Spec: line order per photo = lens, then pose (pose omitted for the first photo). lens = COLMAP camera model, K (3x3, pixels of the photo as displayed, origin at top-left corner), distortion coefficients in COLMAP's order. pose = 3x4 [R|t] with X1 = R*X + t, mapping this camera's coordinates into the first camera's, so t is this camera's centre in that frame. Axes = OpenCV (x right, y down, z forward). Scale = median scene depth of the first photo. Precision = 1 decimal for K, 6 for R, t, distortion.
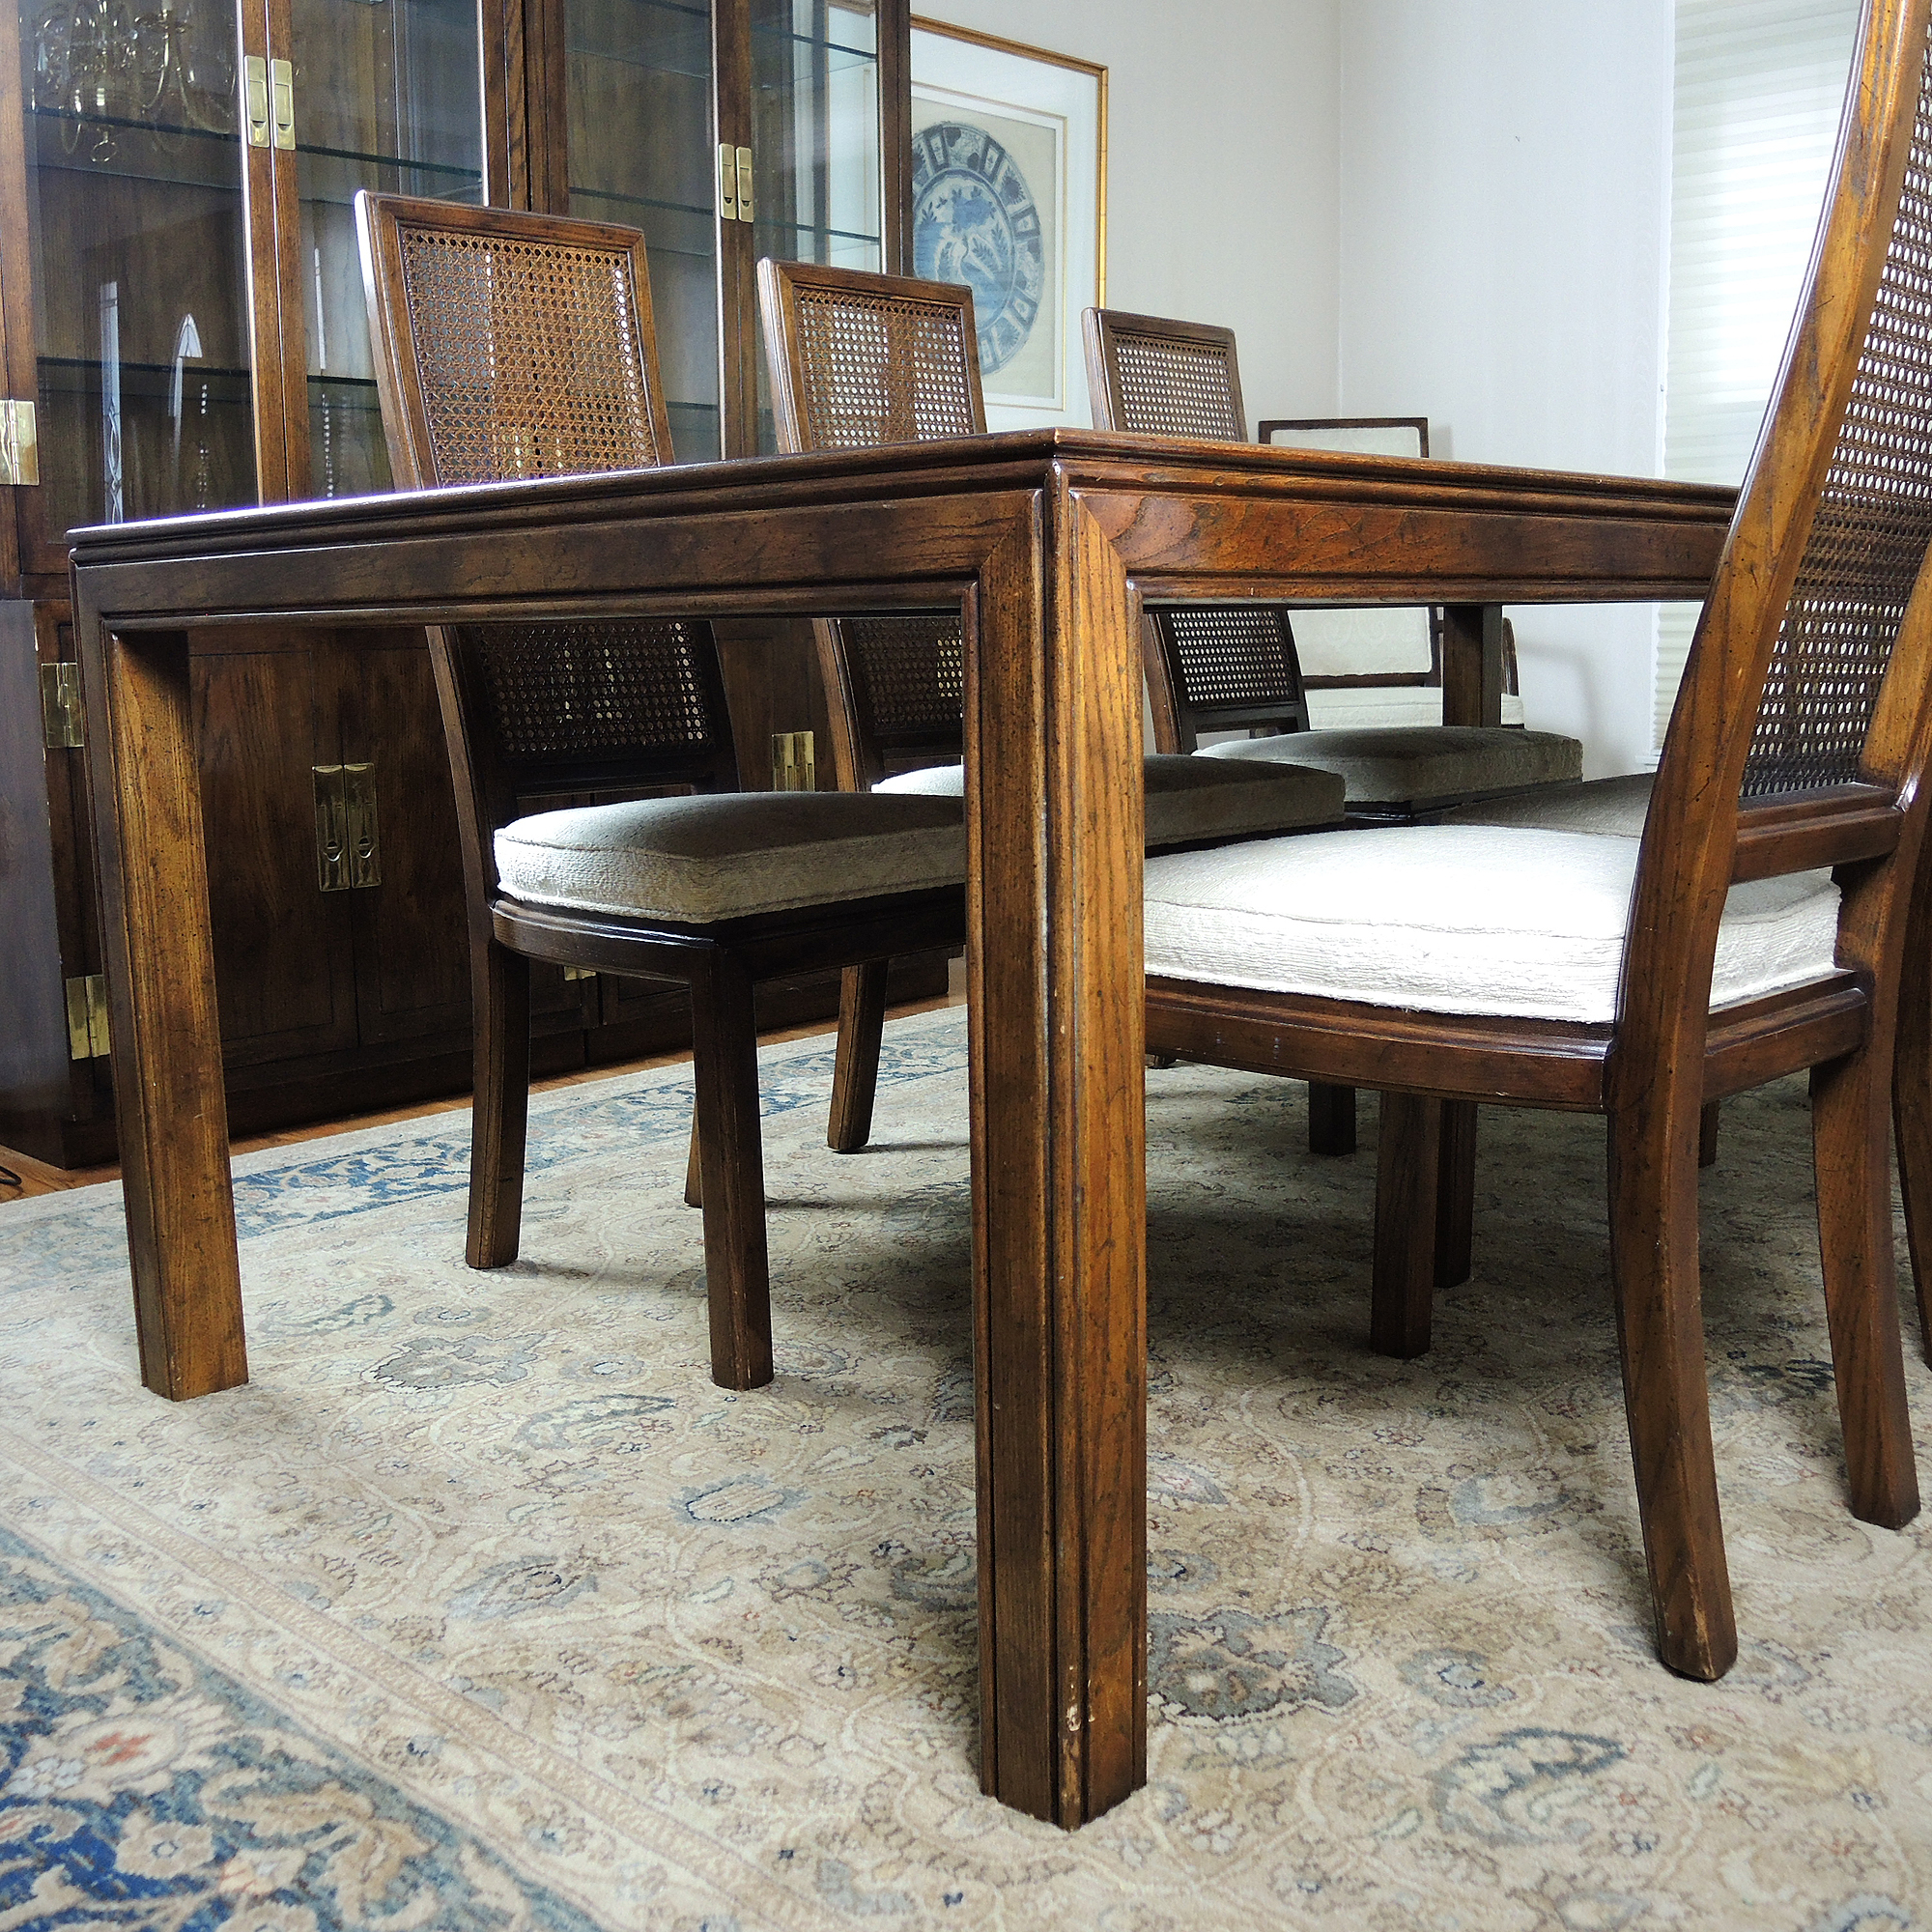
lens RADIAL K [[2155.5, 0, 961.9], [0, 2155.5, 966.7], [0, 0, 1]] dist [-0.063394, 0.000000]
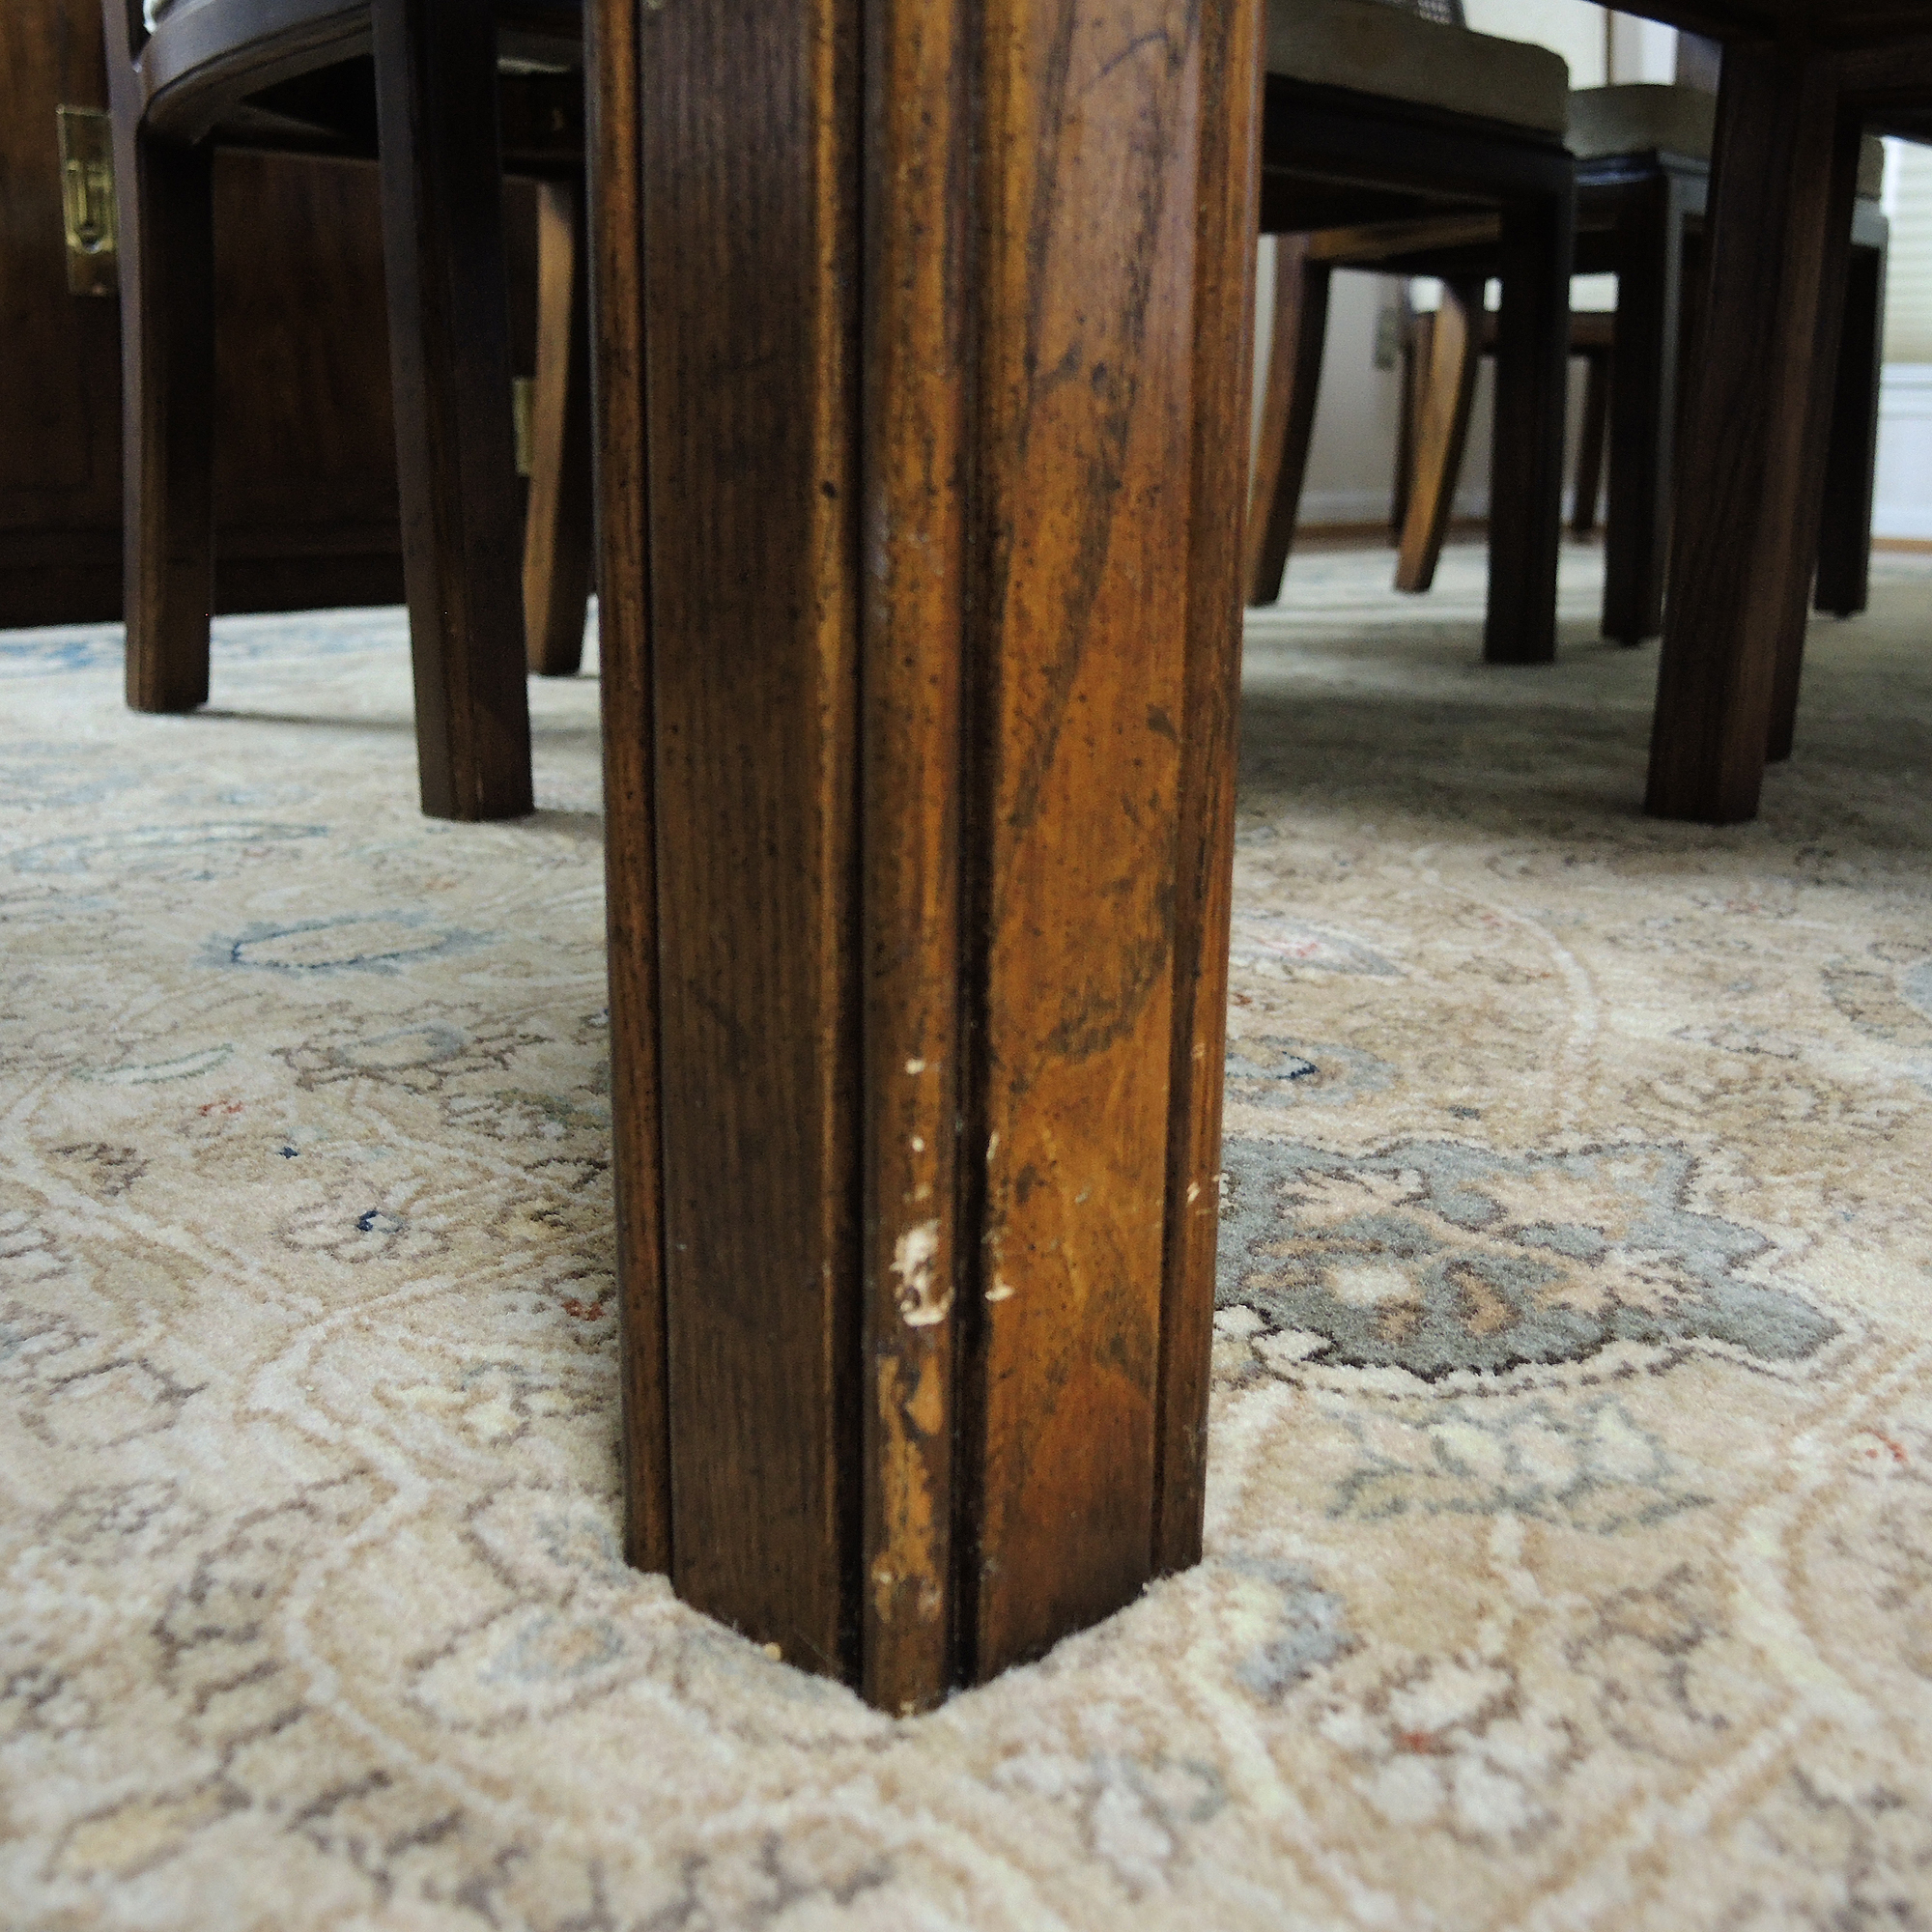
lens RADIAL K [[2155.5, 0, 975.7], [0, 2155.5, 963.5], [0, 0, 1]] dist [-0.063394, 0.000000]
pose [[0.998849, 0.038795, -0.028207, 0.058818], [-0.036368, 0.995968, 0.082001, 0.269887], [0.031275, -0.080881, 0.996233, 0.690296]]
